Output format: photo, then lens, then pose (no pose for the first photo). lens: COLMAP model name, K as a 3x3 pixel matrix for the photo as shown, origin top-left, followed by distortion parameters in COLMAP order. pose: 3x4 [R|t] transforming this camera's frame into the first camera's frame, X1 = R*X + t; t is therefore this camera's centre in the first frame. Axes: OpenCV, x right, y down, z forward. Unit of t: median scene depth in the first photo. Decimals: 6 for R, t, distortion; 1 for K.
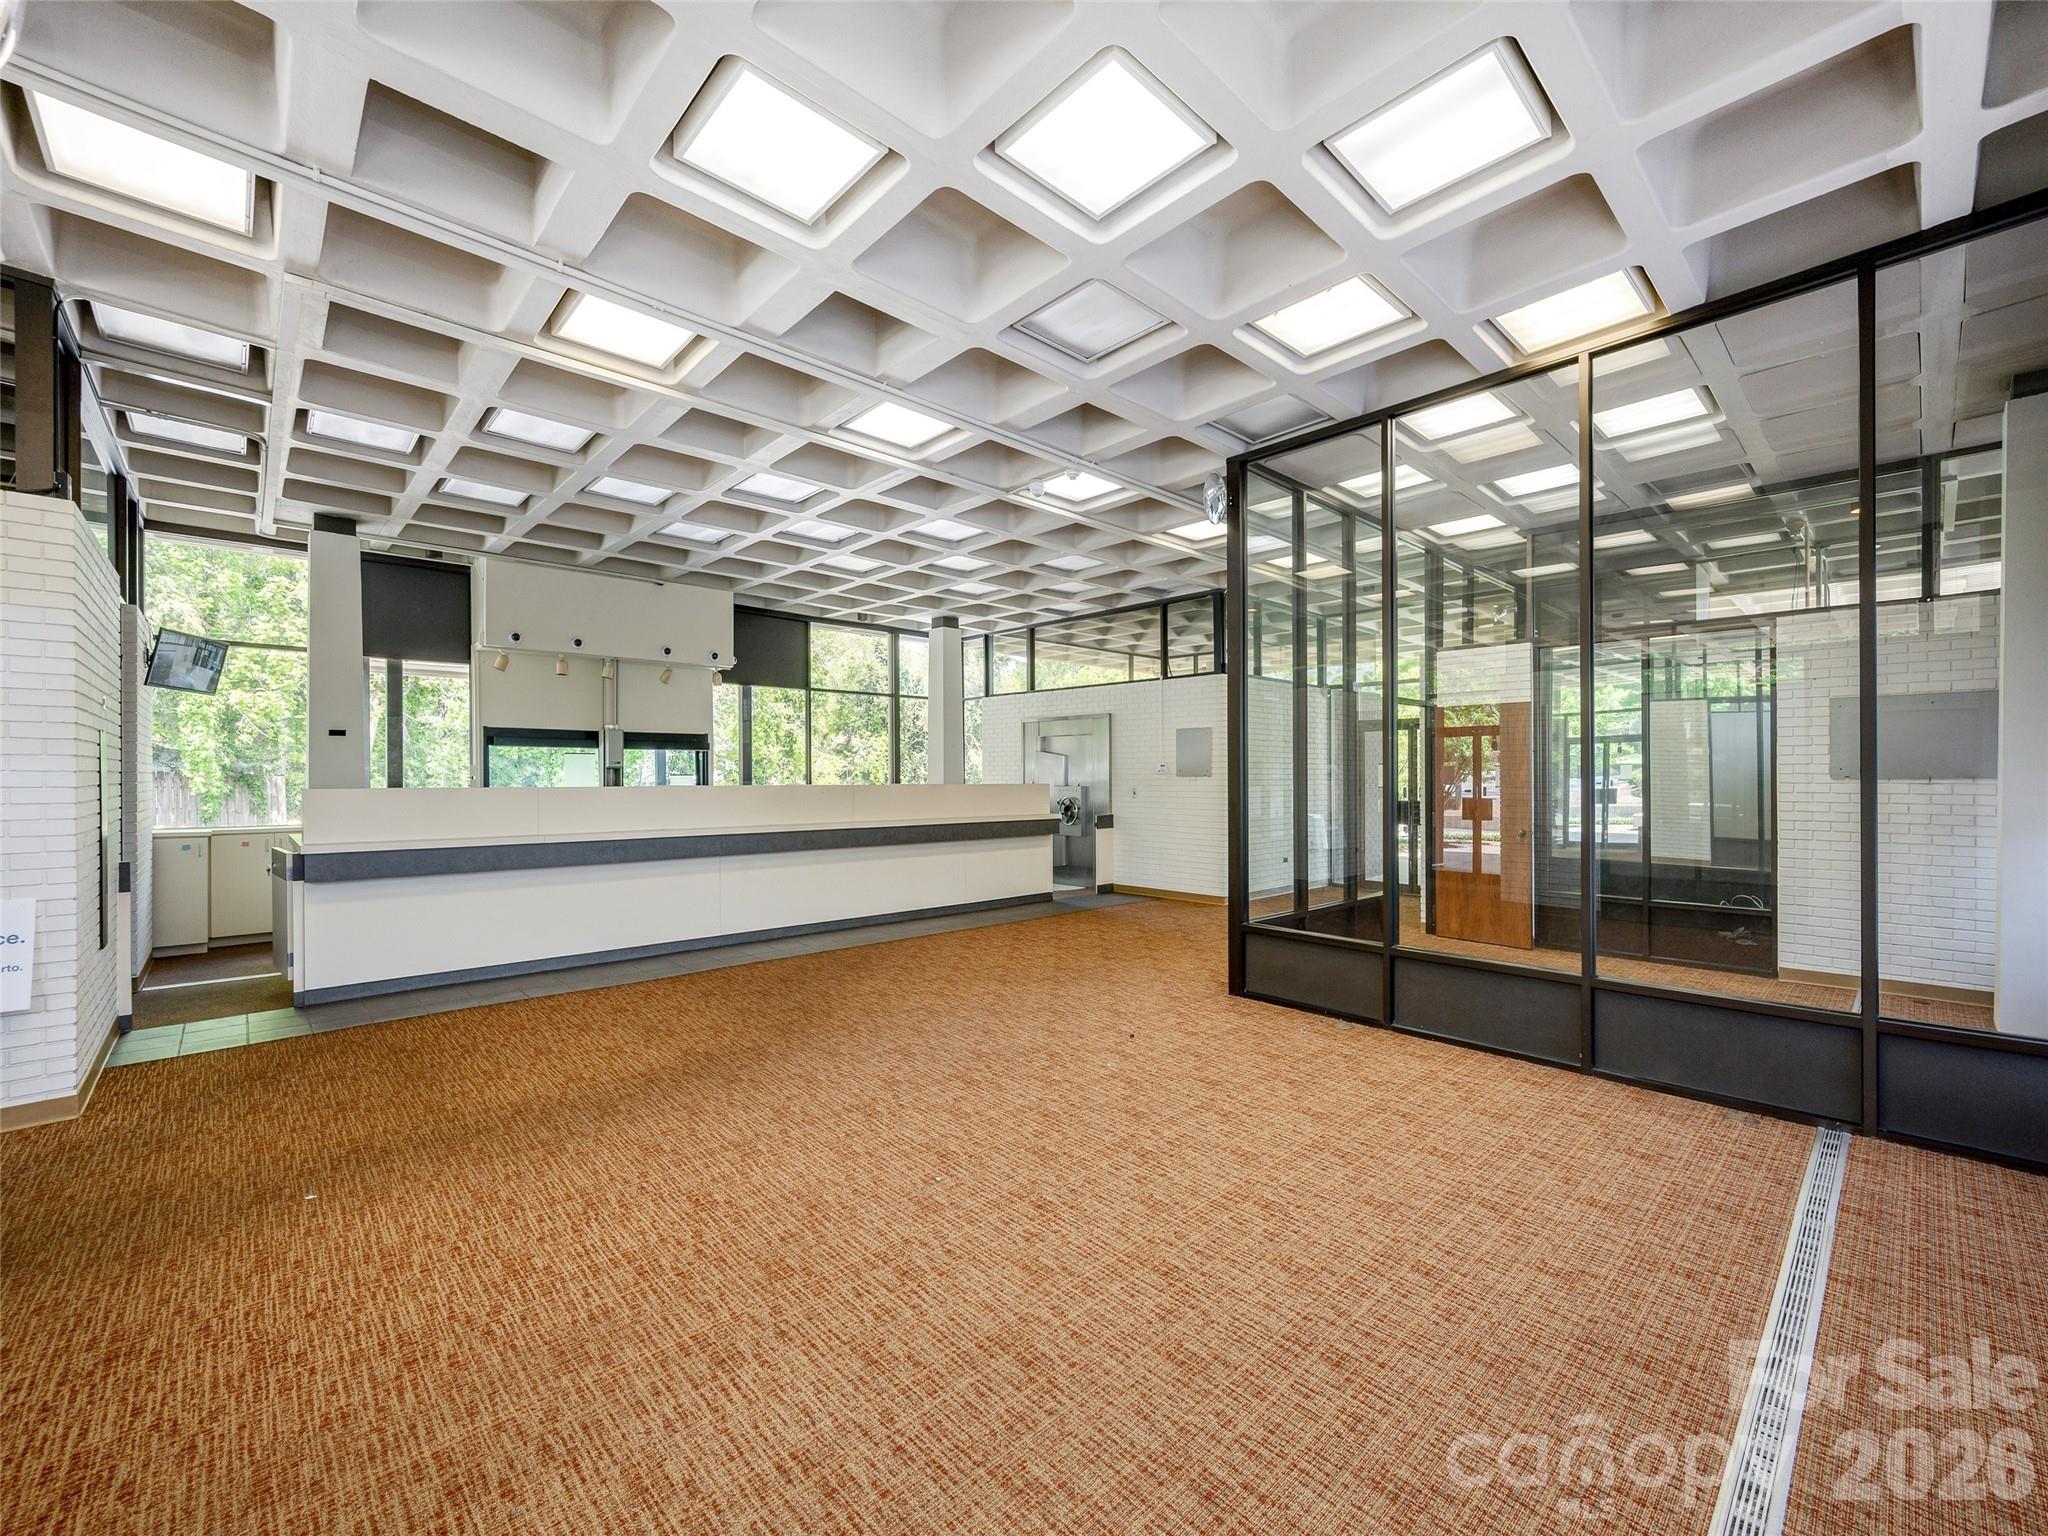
lens RADIAL K [[853.2, 0, 1024.0], [0, 853.2, 768.0], [0, 0, 1]] dist [0.001328, 0.000610]
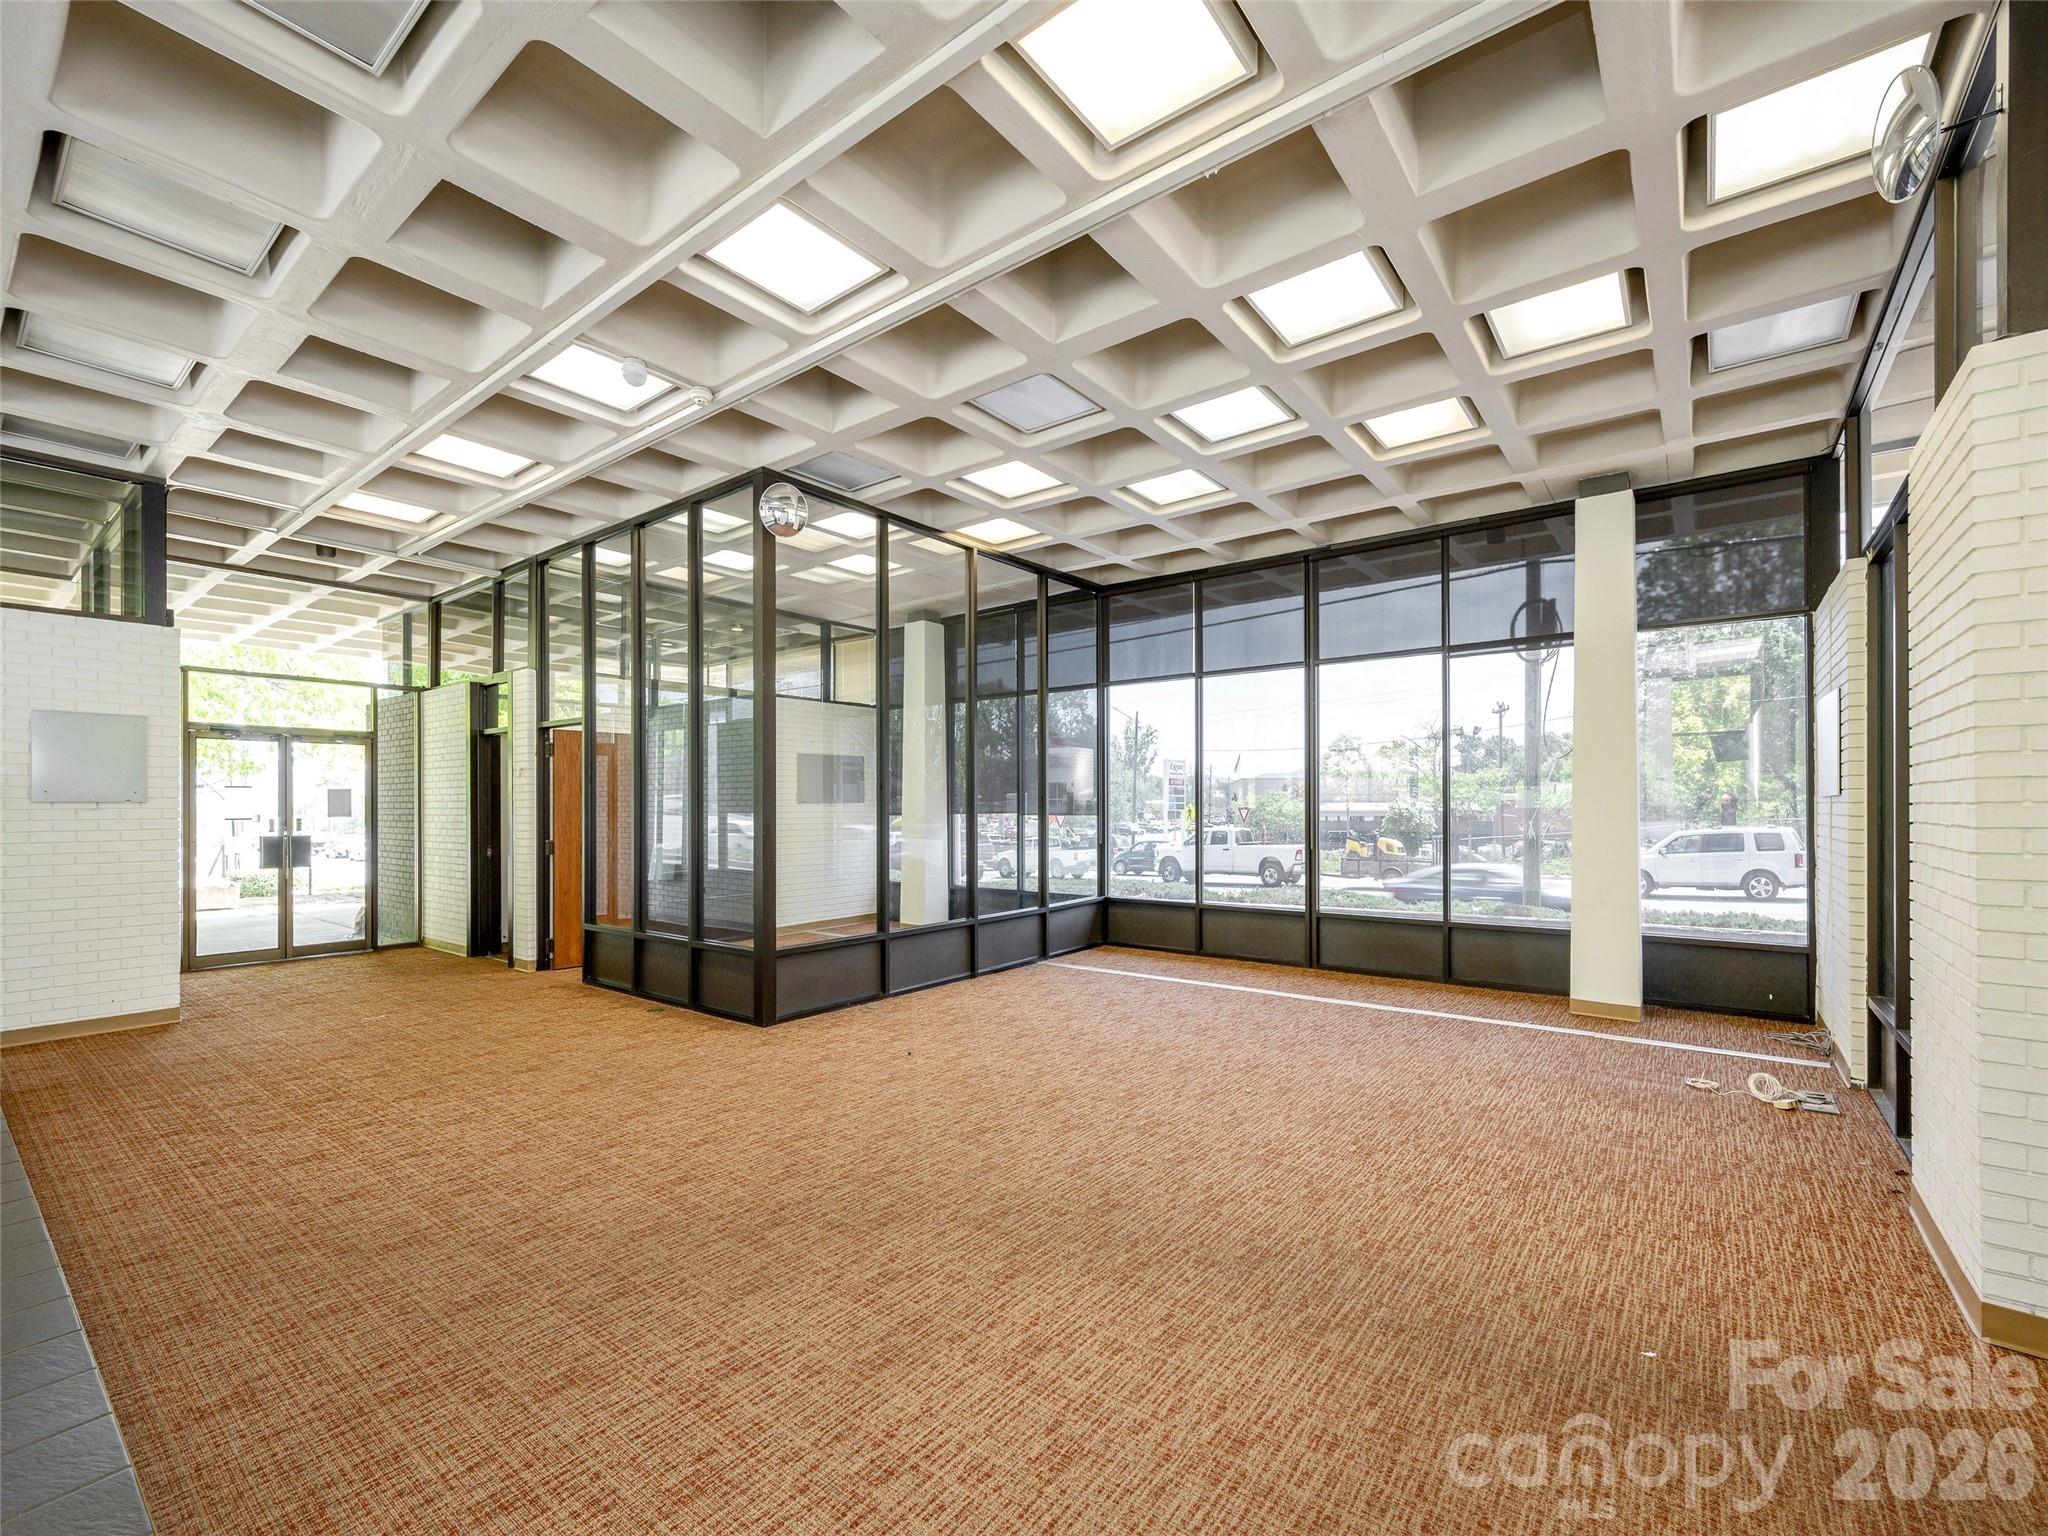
lens RADIAL K [[861.2, 0, 1031.8], [0, 861.2, 836.6], [0, 0, 1]] dist [-0.000063, -0.000316]
pose [[-0.165403, -0.035426, 0.985590, -0.977853], [-0.004329, 0.999371, 0.035195, 0.016528], [-0.986217, 0.001555, -0.165453, 1.101012]]
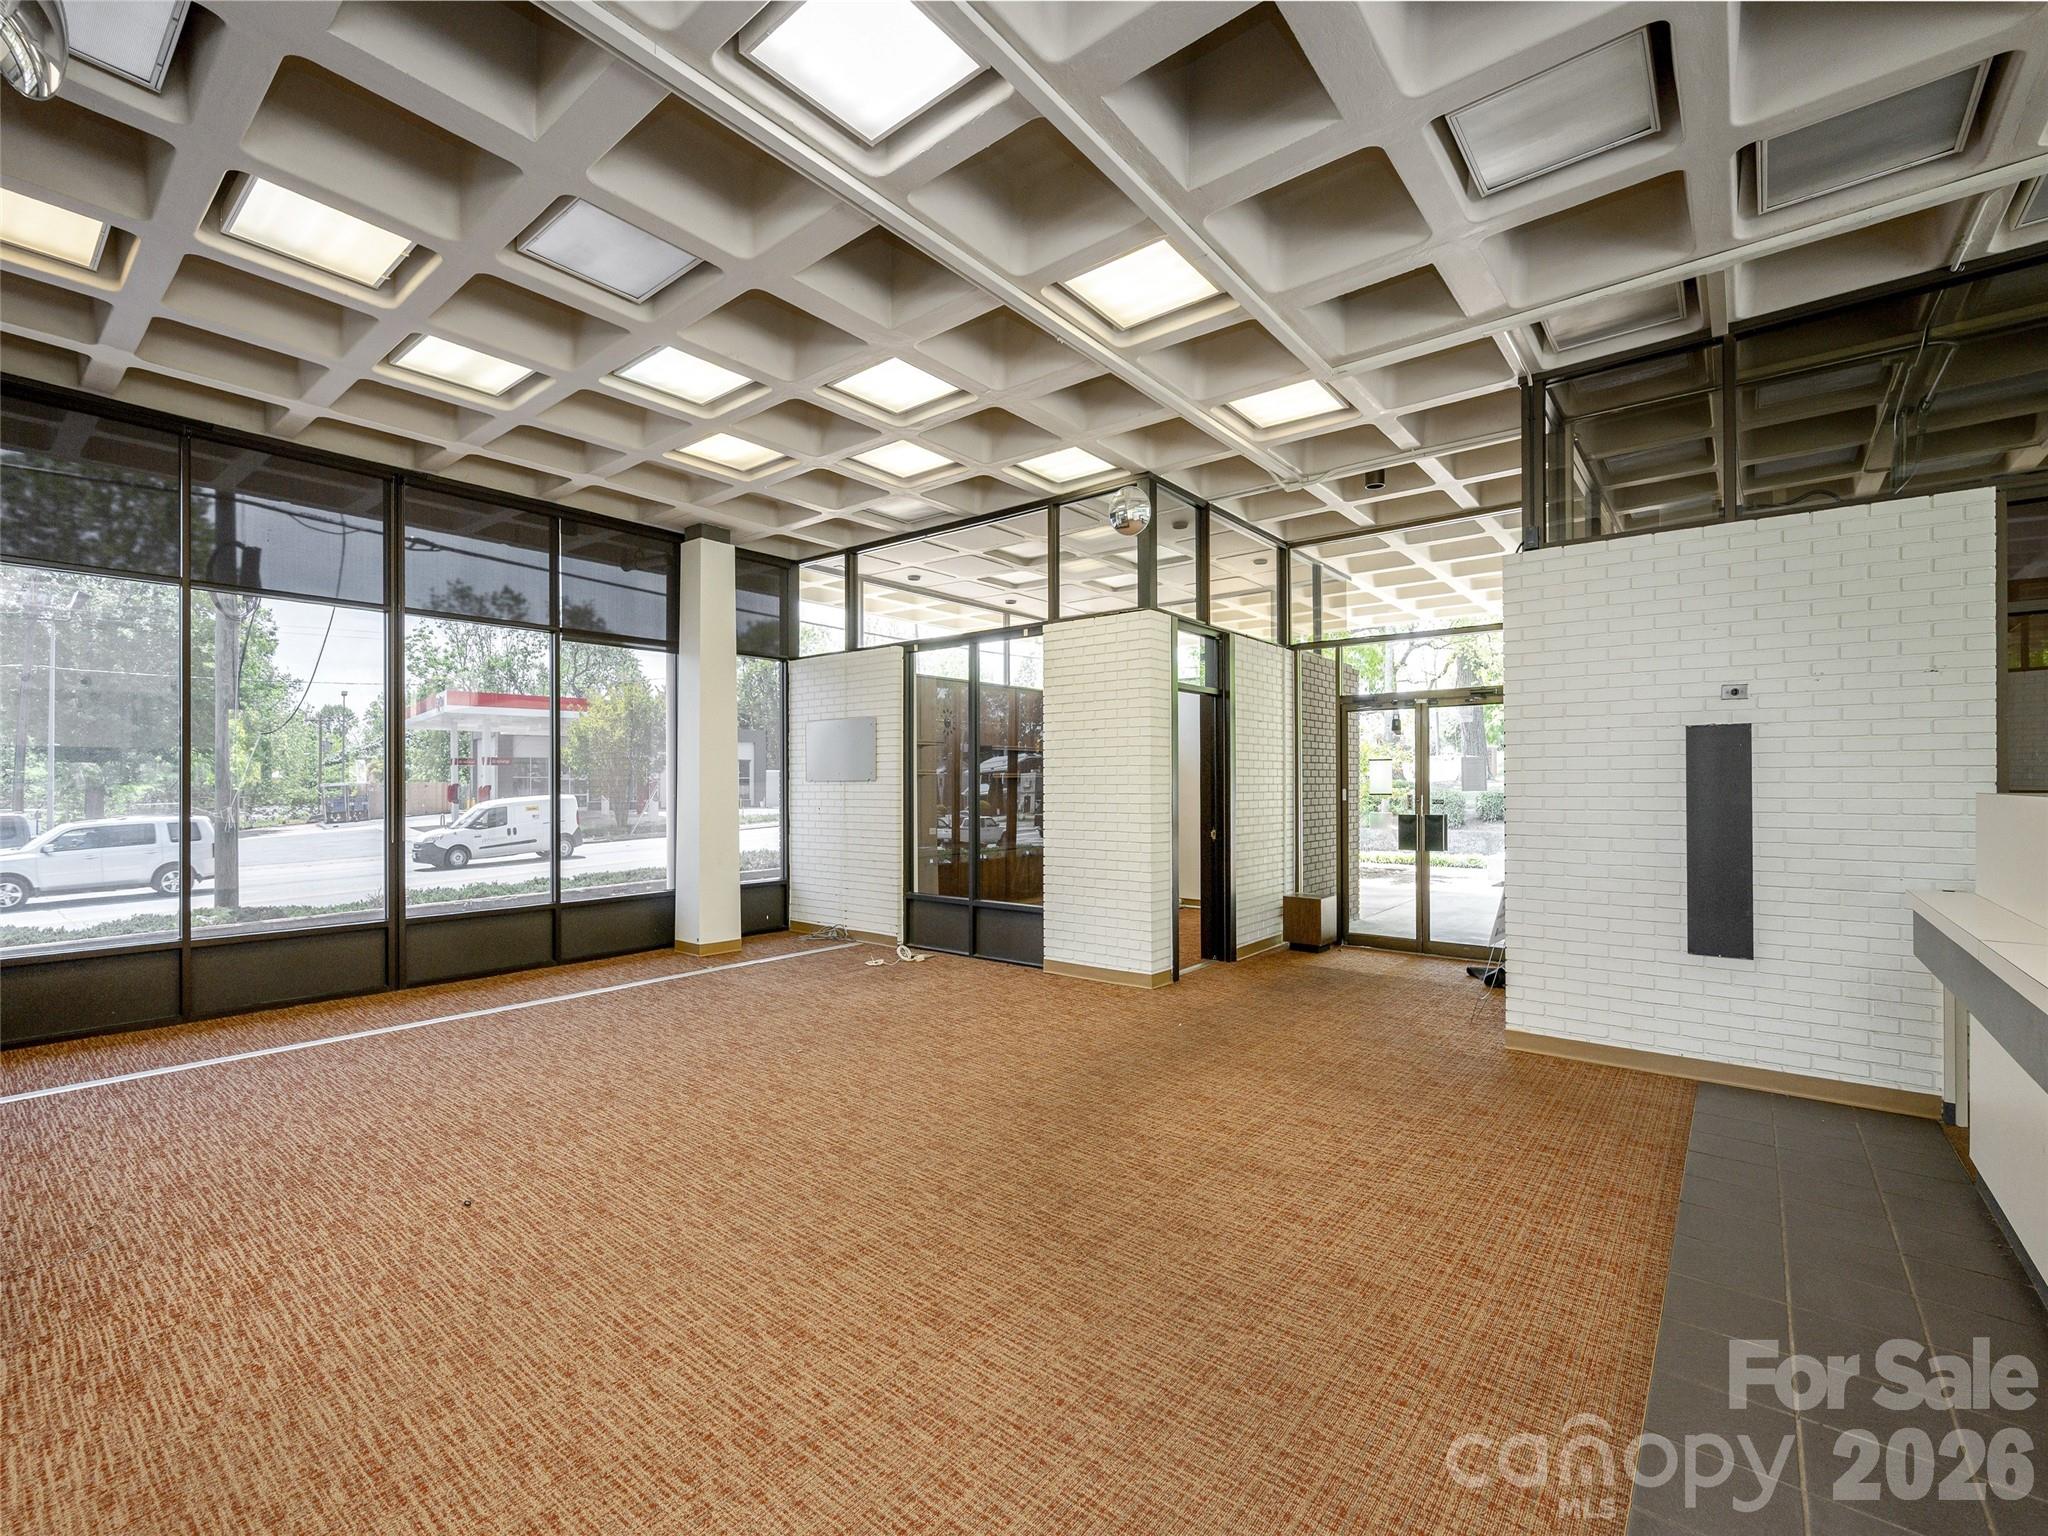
lens RADIAL K [[910.1, 0, 1024.0], [0, 910.1, 768.0], [0, 0, 1]] dist [0.009254, 0.000017]
pose [[-0.990245, 0.000846, -0.139336, -0.184932], [0.004600, 0.999635, -0.026624, 0.027882], [0.139263, -0.027005, -0.989887, 1.827501]]
